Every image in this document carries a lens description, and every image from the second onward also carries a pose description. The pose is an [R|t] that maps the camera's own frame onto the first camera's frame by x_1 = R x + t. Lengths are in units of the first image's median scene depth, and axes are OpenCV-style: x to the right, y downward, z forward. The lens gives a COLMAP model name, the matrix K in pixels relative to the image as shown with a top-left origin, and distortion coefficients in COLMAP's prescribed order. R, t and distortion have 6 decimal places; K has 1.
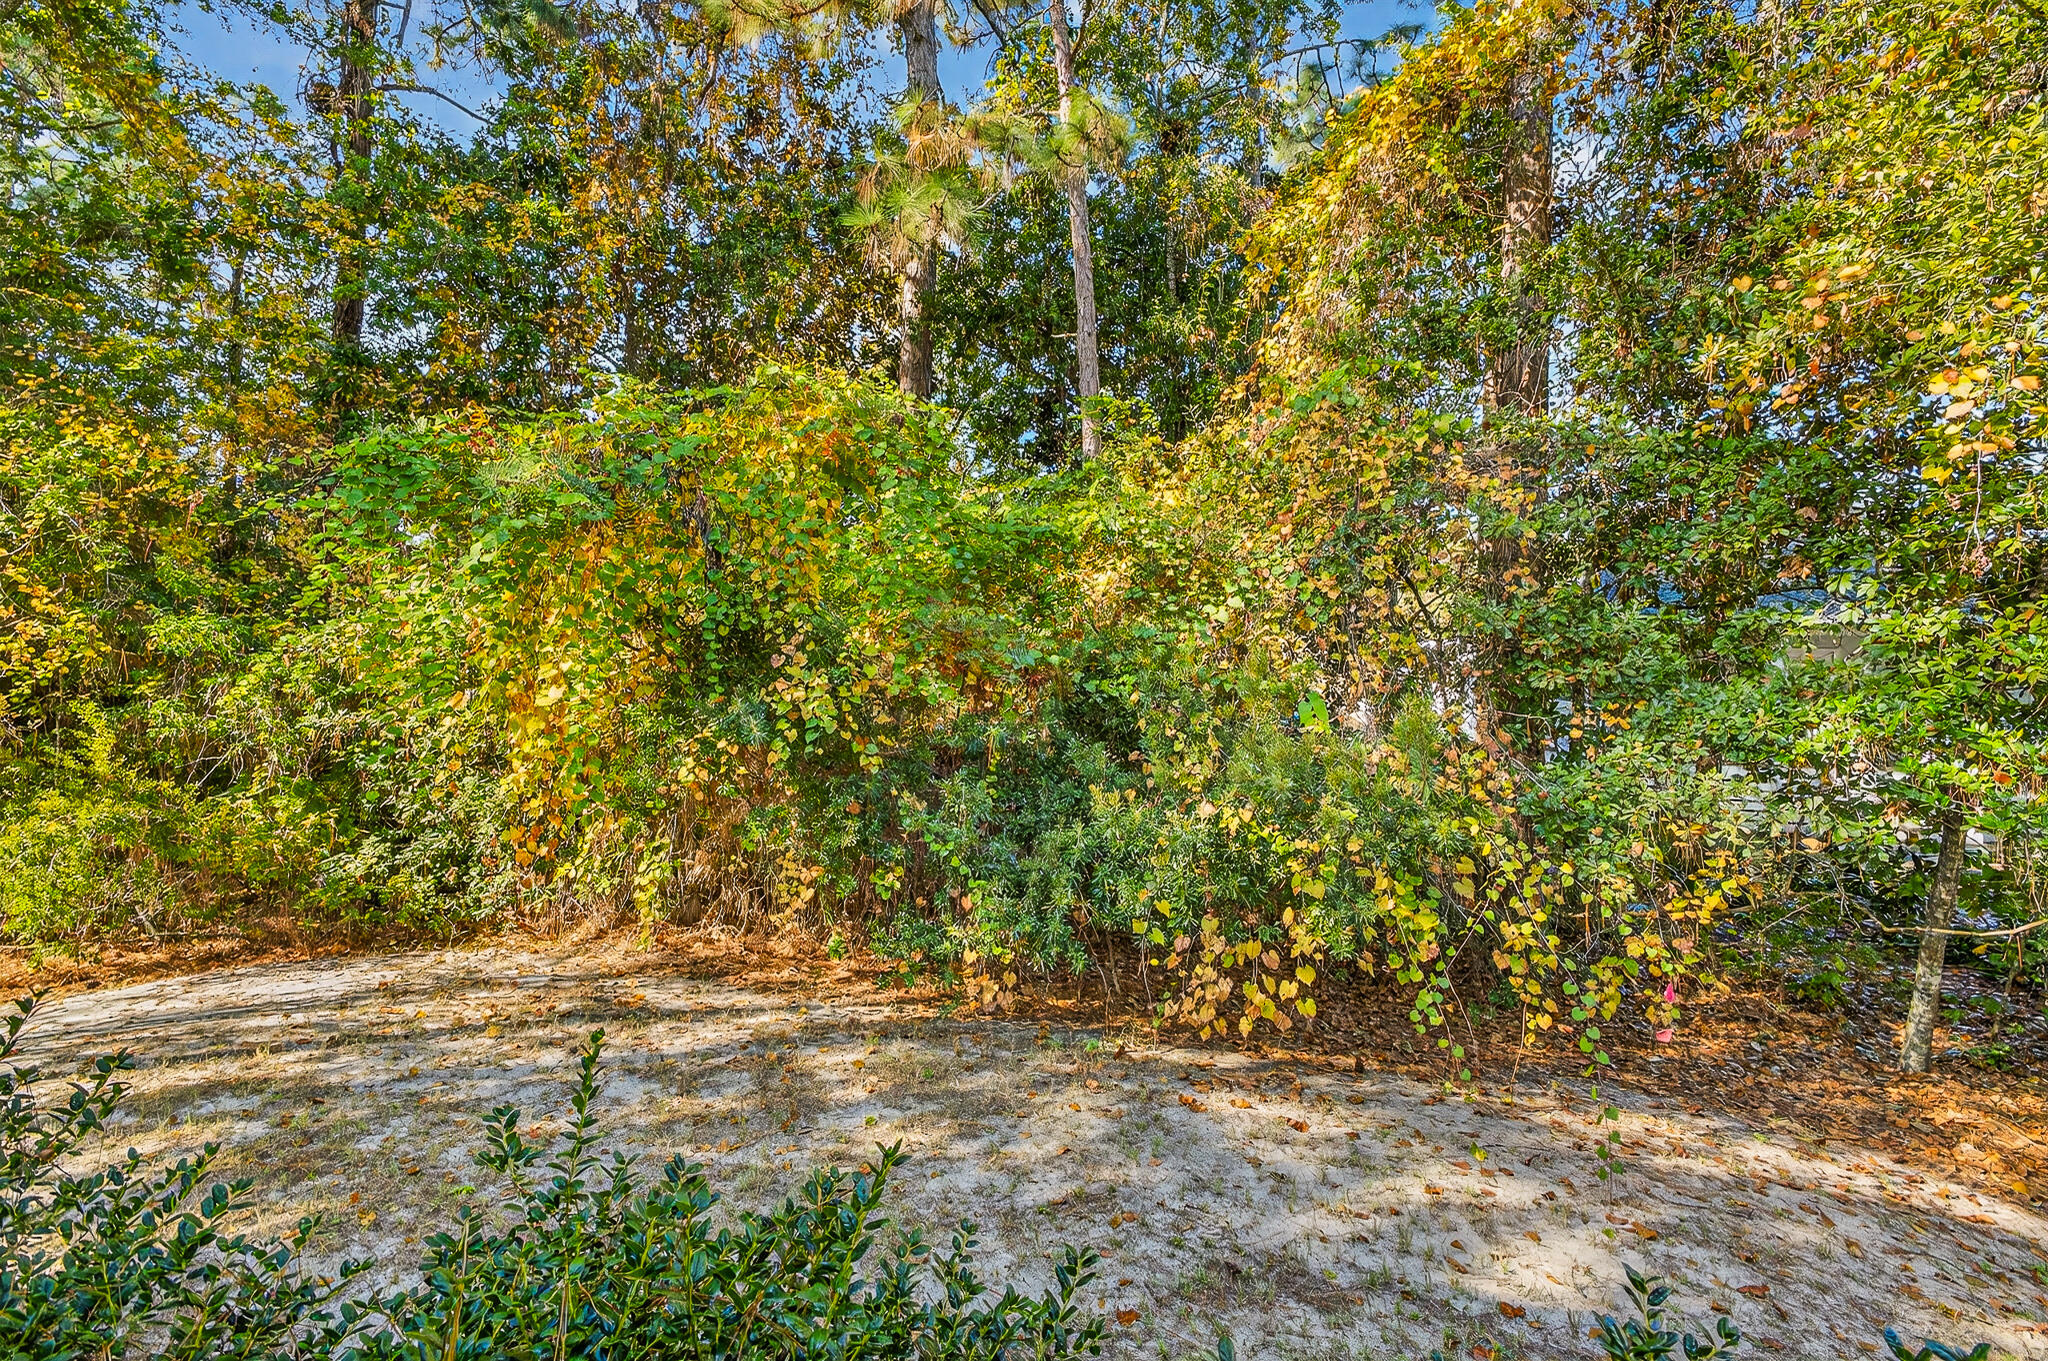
lens RADIAL K [[1068.0, 0, 1066.2], [0, 1068.0, 670.4], [0, 0, 1]] dist [0.045581, -0.030918]
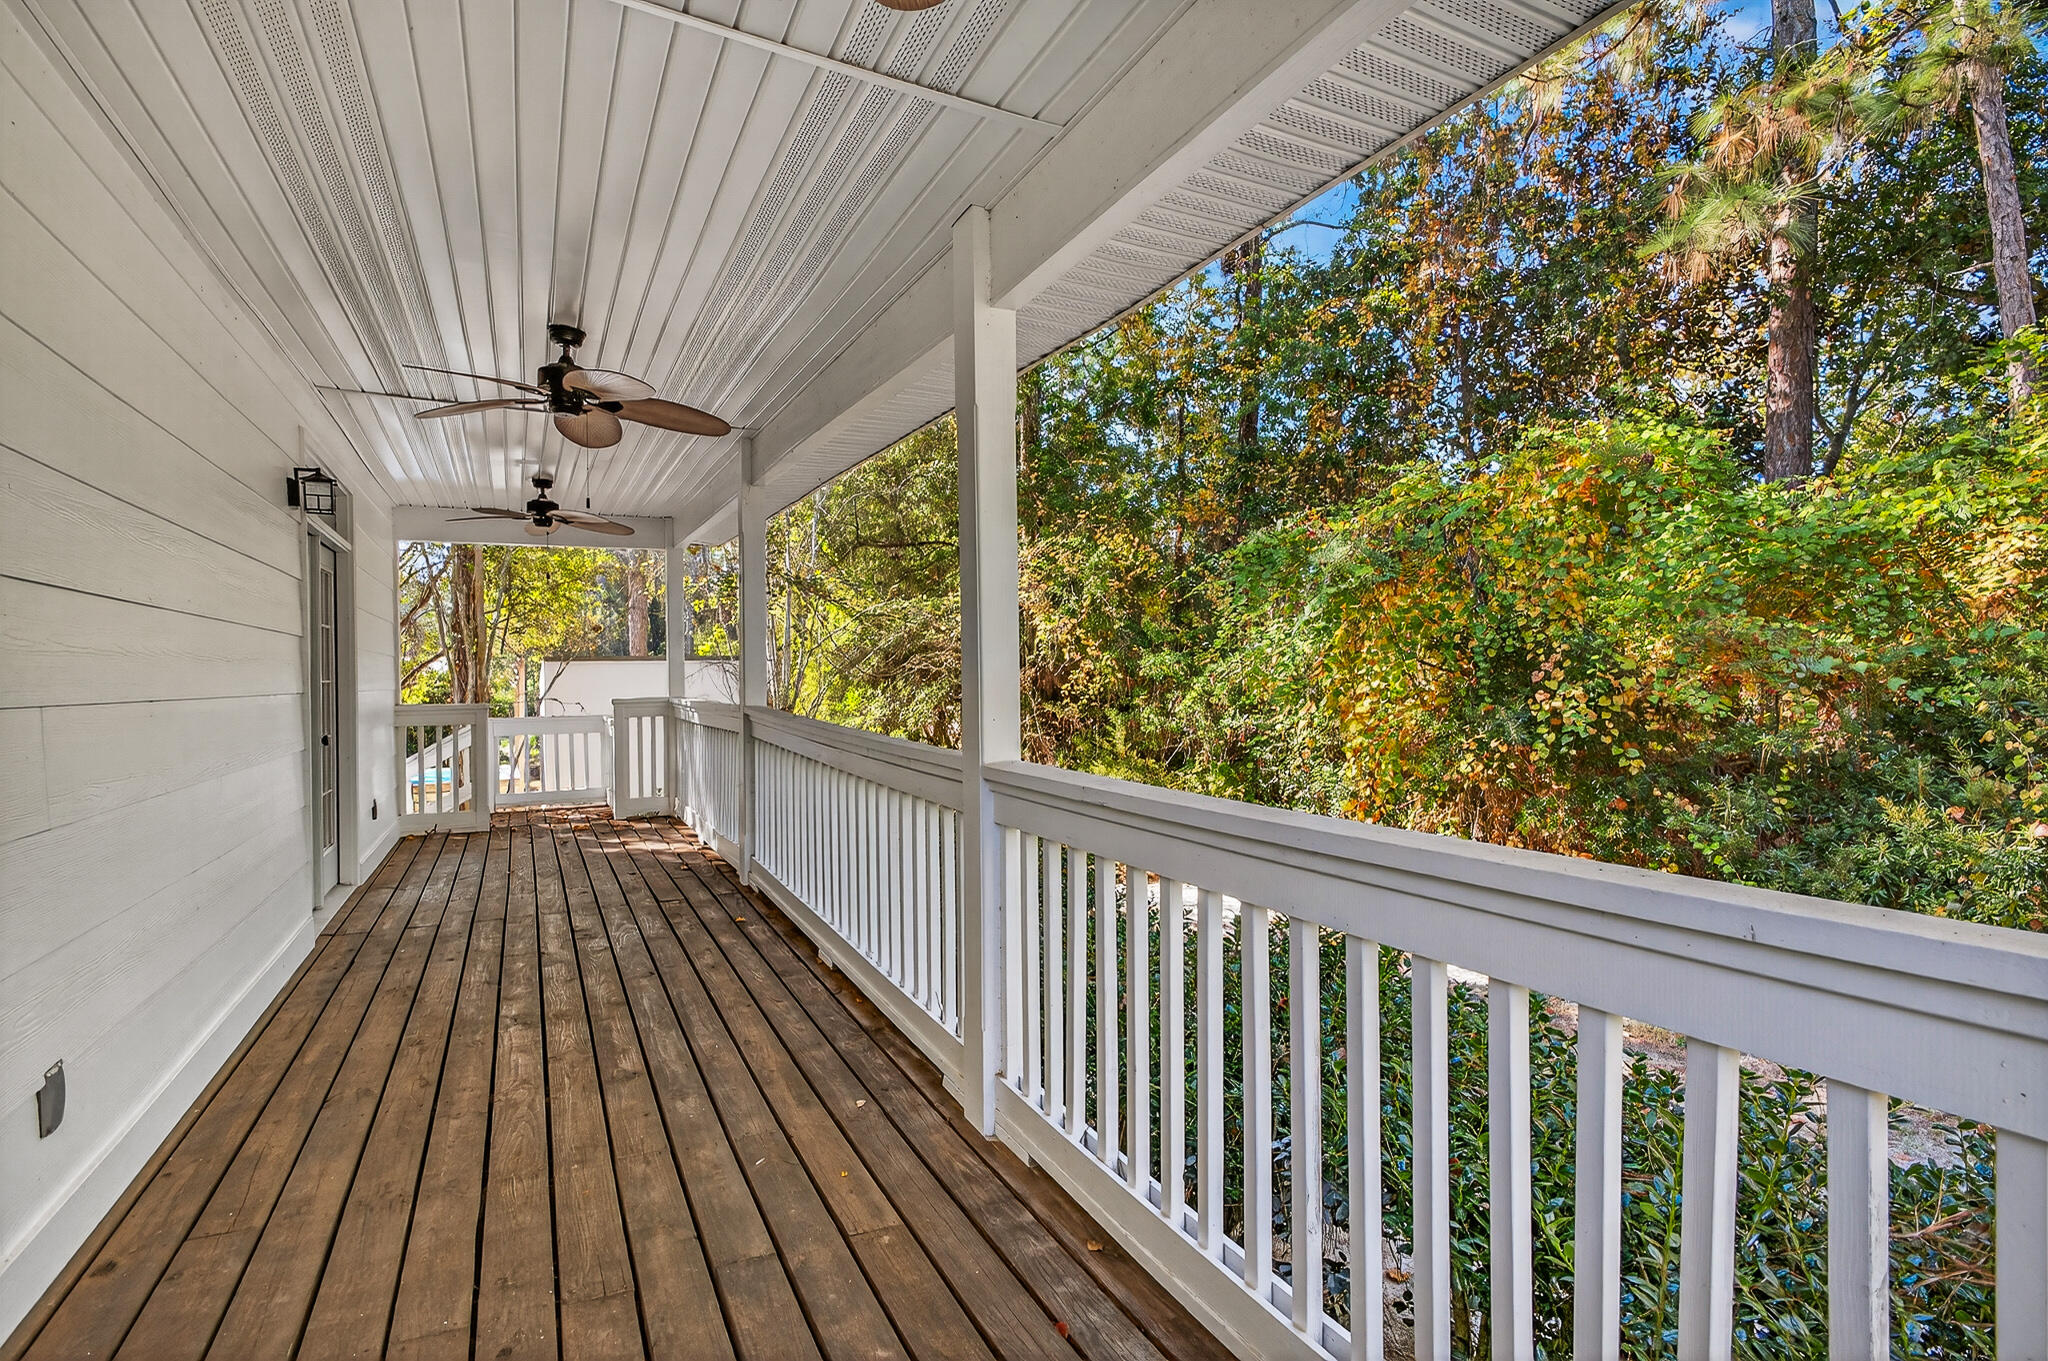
lens RADIAL K [[1136.6, 0, 1038.4], [0, 1136.6, 682.6], [0, 0, 1]] dist [0.051196, -0.040300]
pose [[0.709471, -0.014497, -0.704586, 0.223016], [0.017464, 0.999843, -0.002987, -0.007193], [0.704518, -0.010186, 0.709613, -0.289604]]
